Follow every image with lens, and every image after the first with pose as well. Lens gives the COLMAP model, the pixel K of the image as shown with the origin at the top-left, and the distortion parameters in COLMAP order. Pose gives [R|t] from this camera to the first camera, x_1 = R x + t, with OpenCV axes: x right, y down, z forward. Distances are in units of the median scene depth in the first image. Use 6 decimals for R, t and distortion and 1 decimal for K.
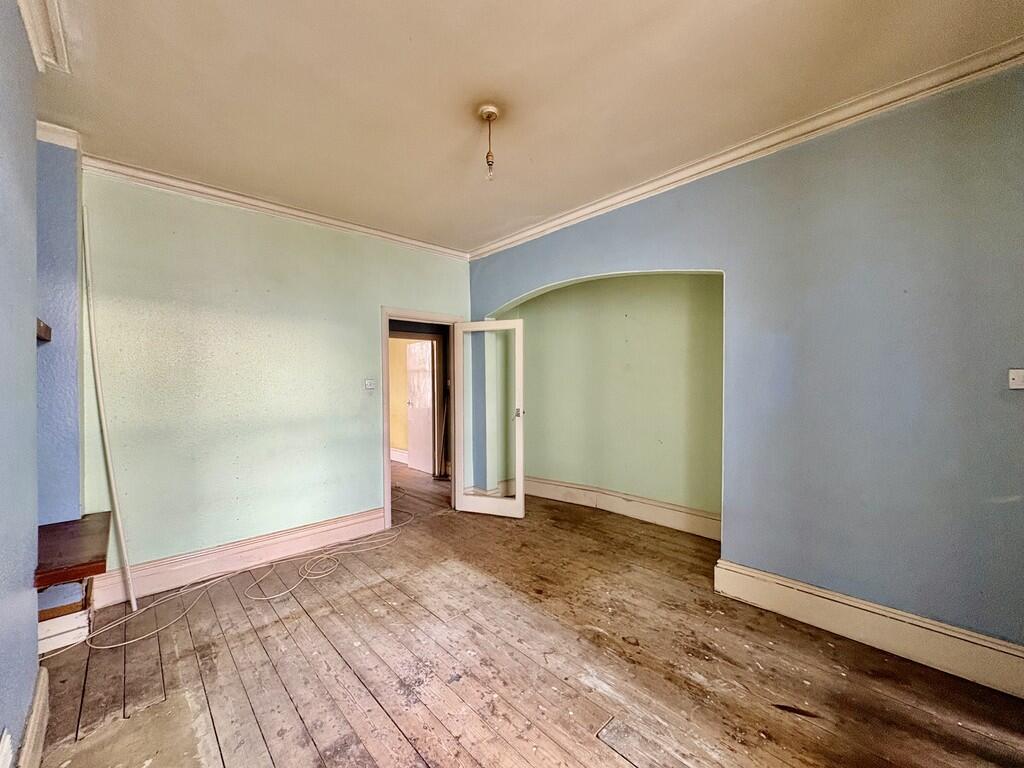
lens RADIAL K [[409.2, 0, 510.4], [0, 409.2, 383.8], [0, 0, 1]] dist [0.000712, -0.000081]
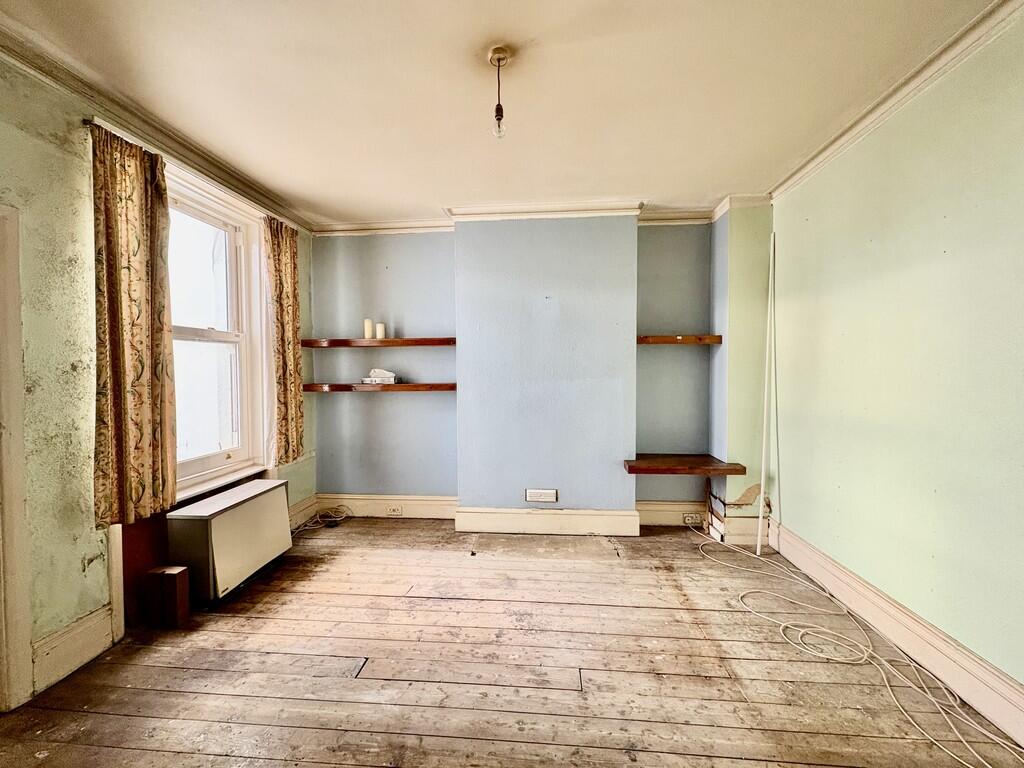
lens RADIAL K [[409.2, 0, 512.9], [0, 409.2, 381.8], [0, 0, 1]] dist [0.000712, -0.000081]
pose [[-0.749710, 0.033130, -0.660937, 0.513527], [0.011689, 0.999253, 0.036829, -0.024449], [0.661664, 0.019886, -0.749537, 1.682986]]
